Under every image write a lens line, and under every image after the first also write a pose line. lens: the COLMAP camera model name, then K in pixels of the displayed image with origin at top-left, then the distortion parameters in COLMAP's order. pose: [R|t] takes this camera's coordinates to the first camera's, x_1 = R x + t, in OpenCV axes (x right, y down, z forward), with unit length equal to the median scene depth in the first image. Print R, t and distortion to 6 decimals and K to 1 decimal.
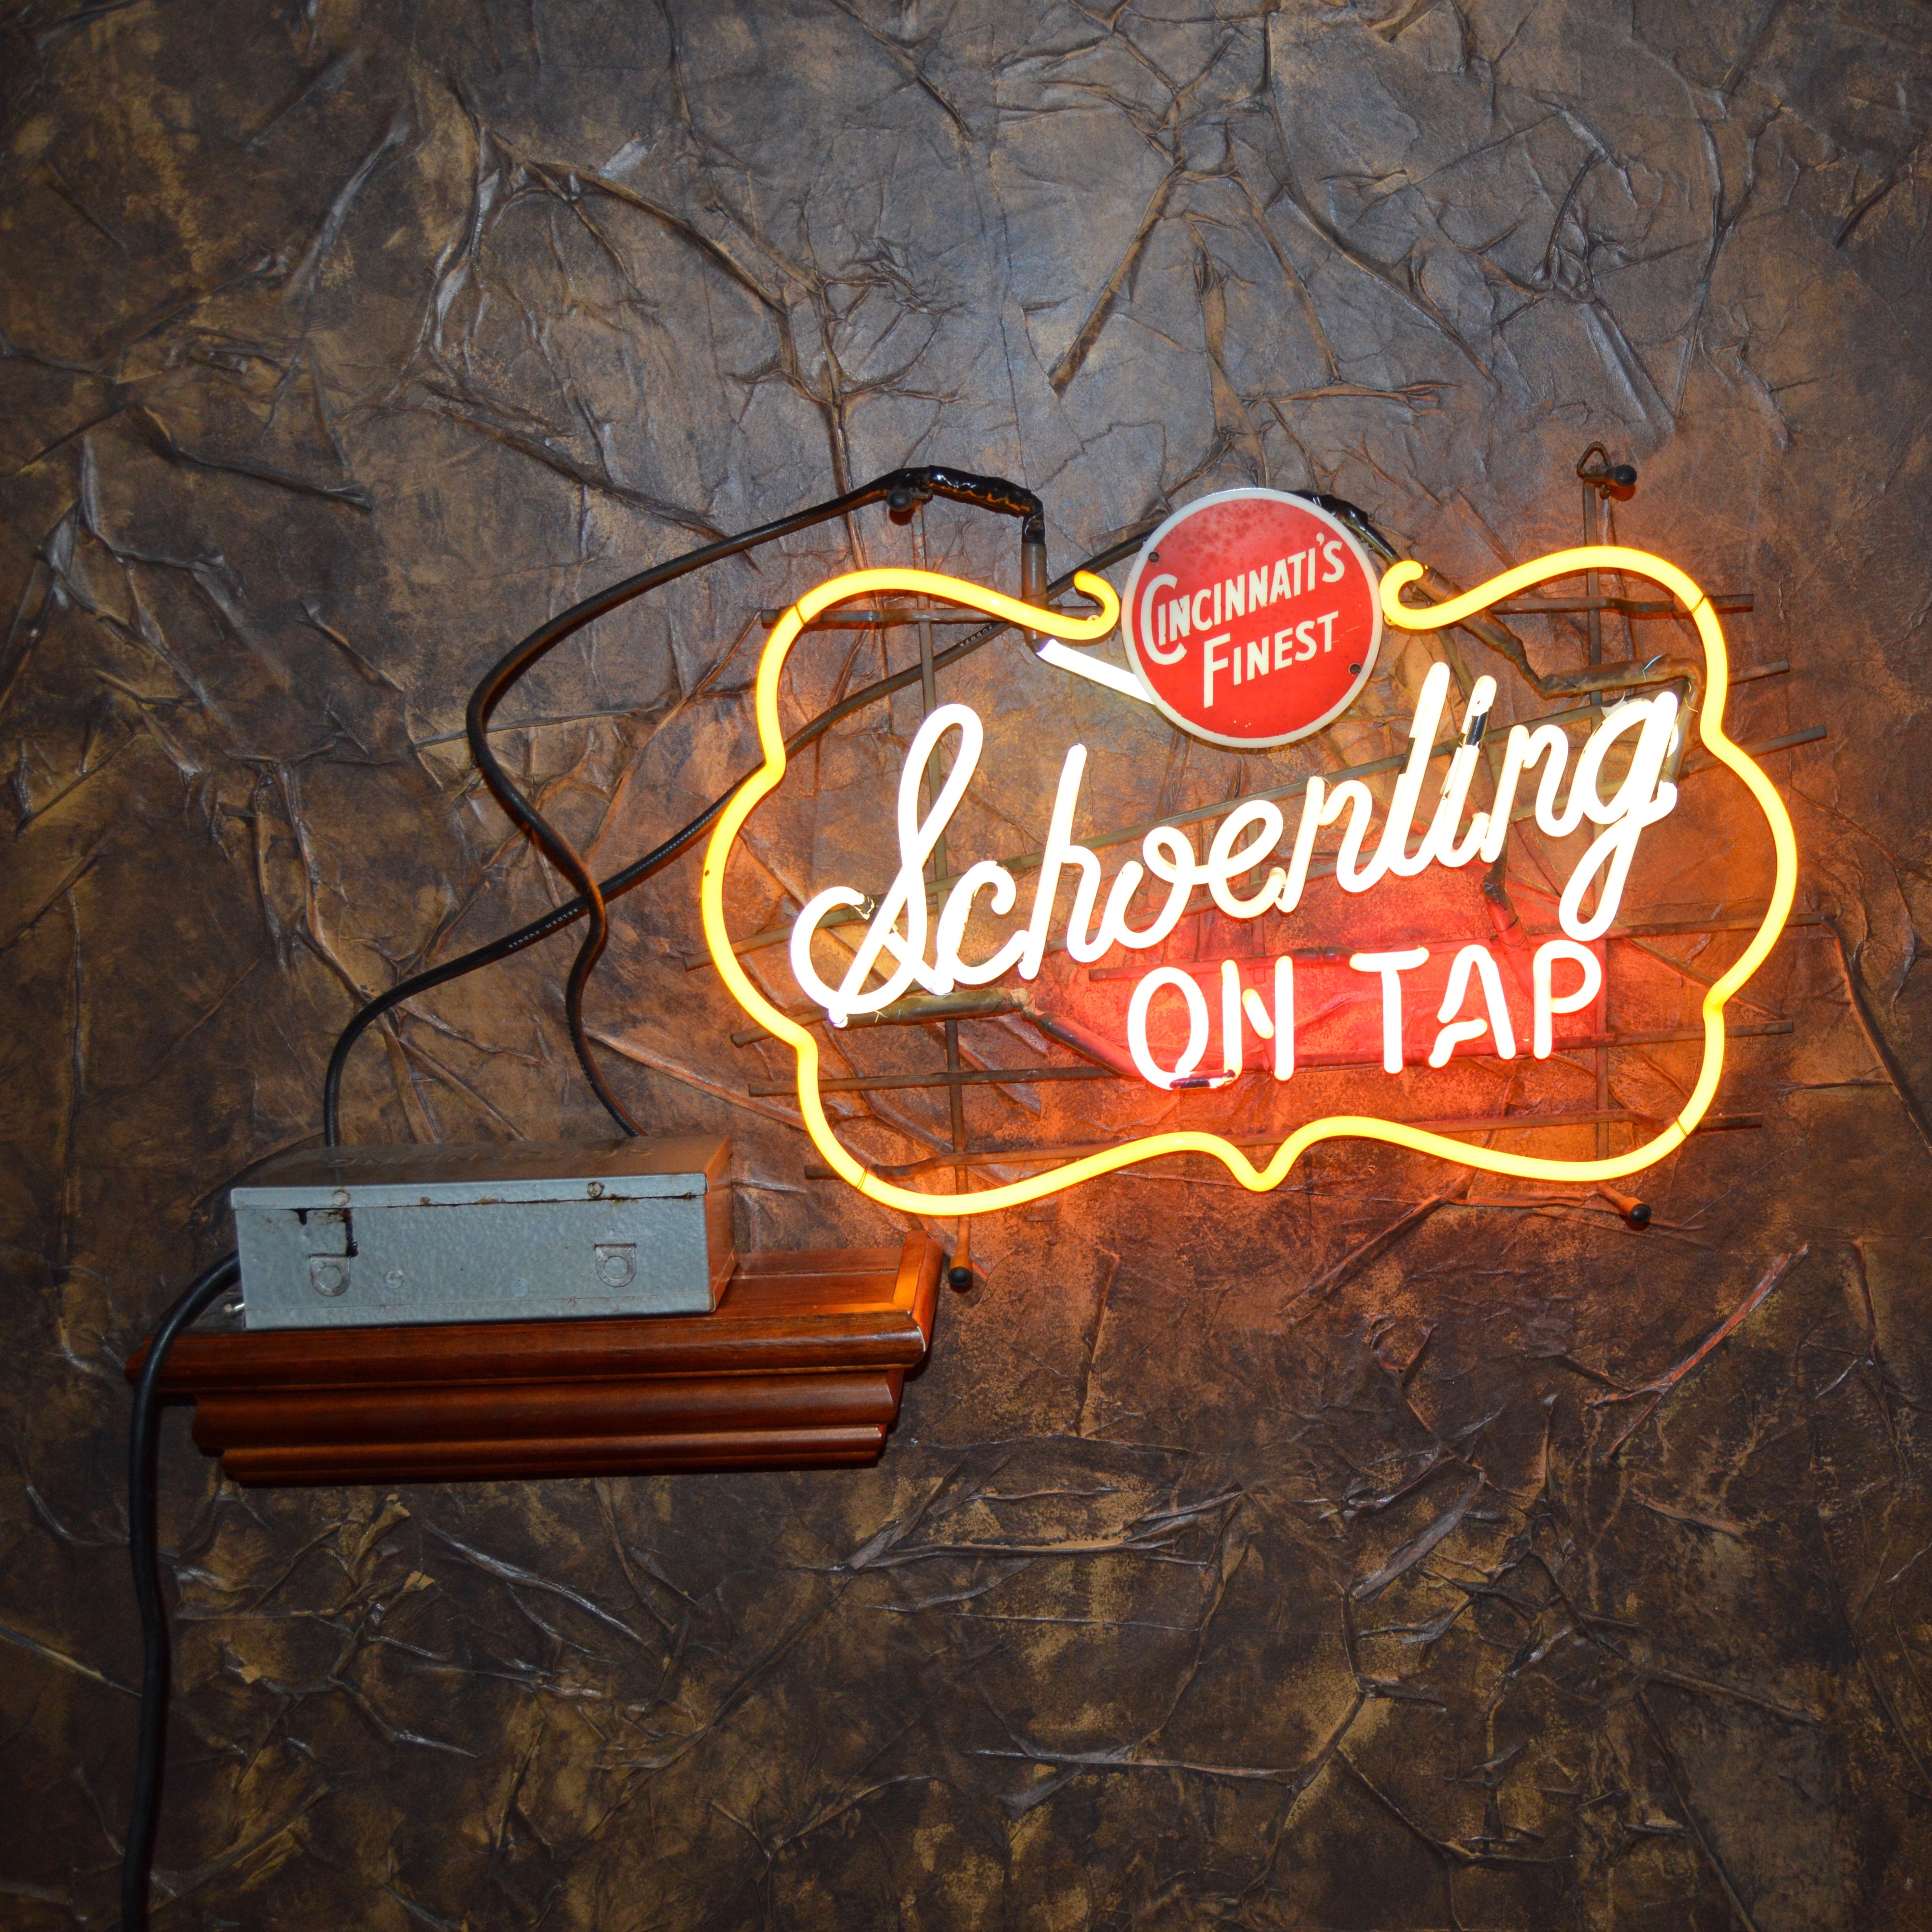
lens RADIAL K [[2307.6, 0, 1303.1], [0, 2307.6, 996.5], [0, 0, 1]] dist [-0.092603, 0.000000]
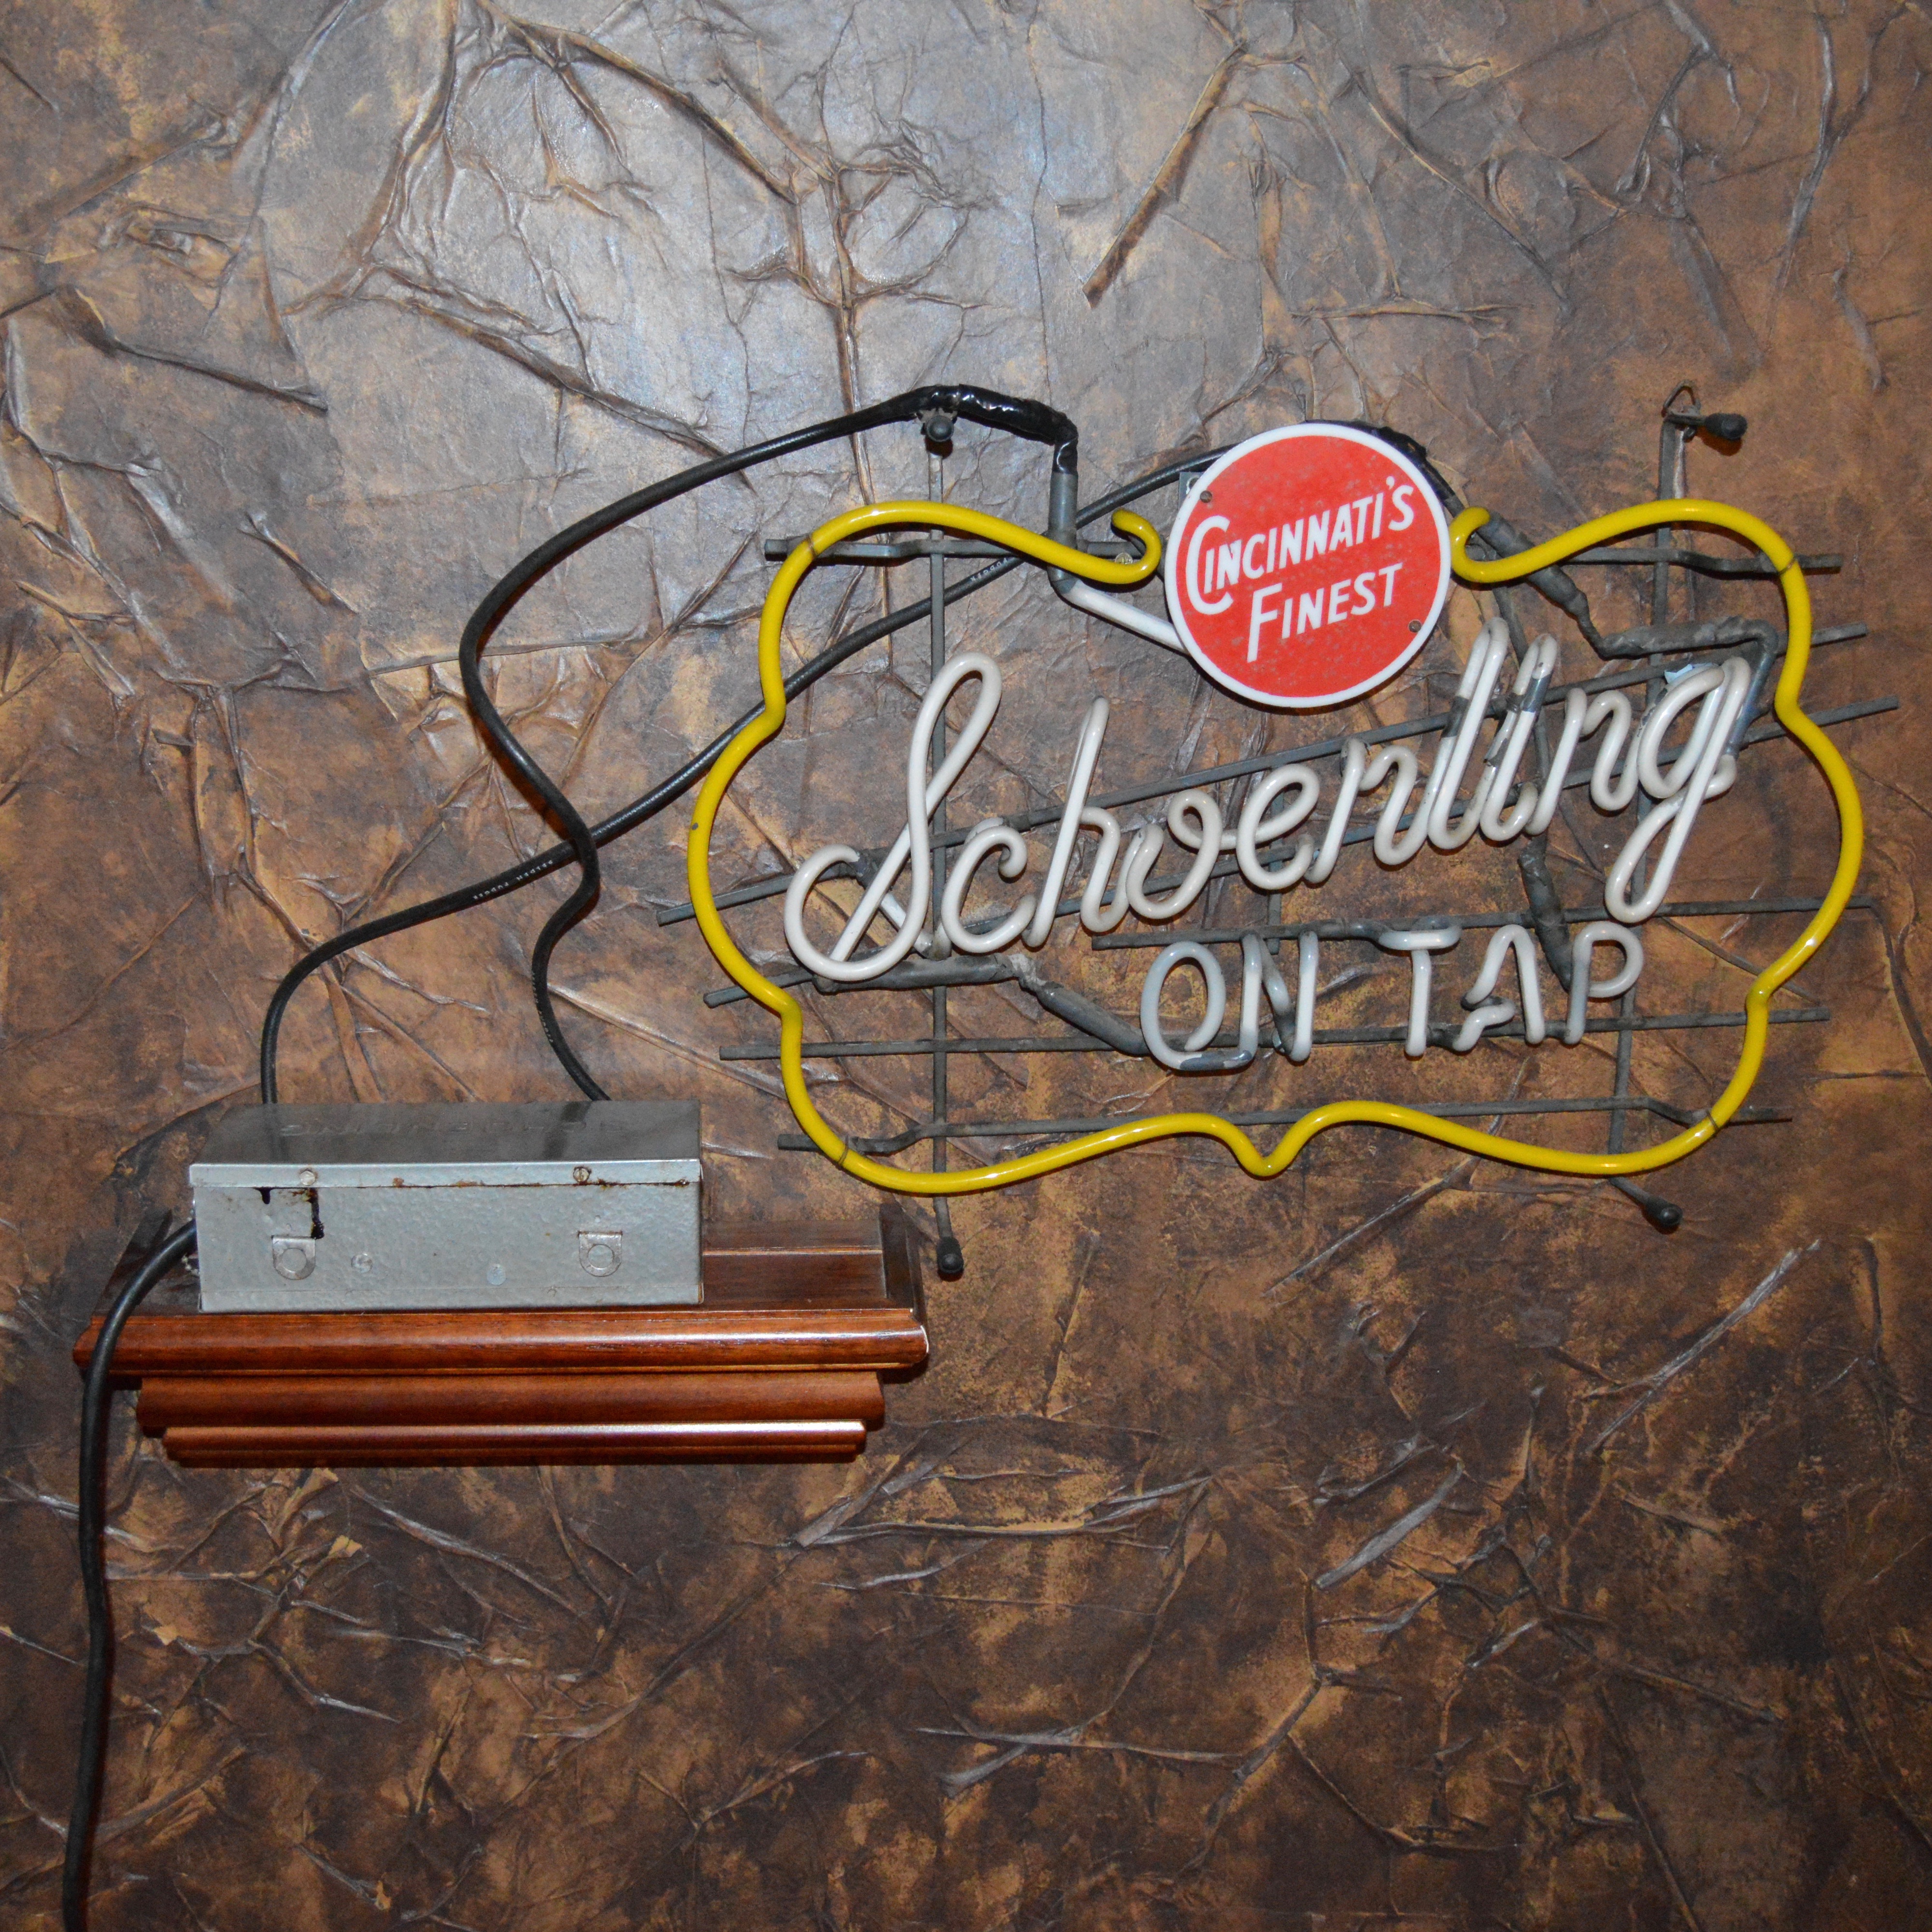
lens RADIAL K [[2307.6, 0, 898.0], [0, 2307.6, 1004.0], [0, 0, 1]] dist [-0.092603, 0.000000]
pose [[0.999090, 0.033464, -0.026459, -0.148951], [-0.030654, 0.994486, 0.100291, -0.076370], [0.029669, -0.099389, 0.994606, 0.077123]]
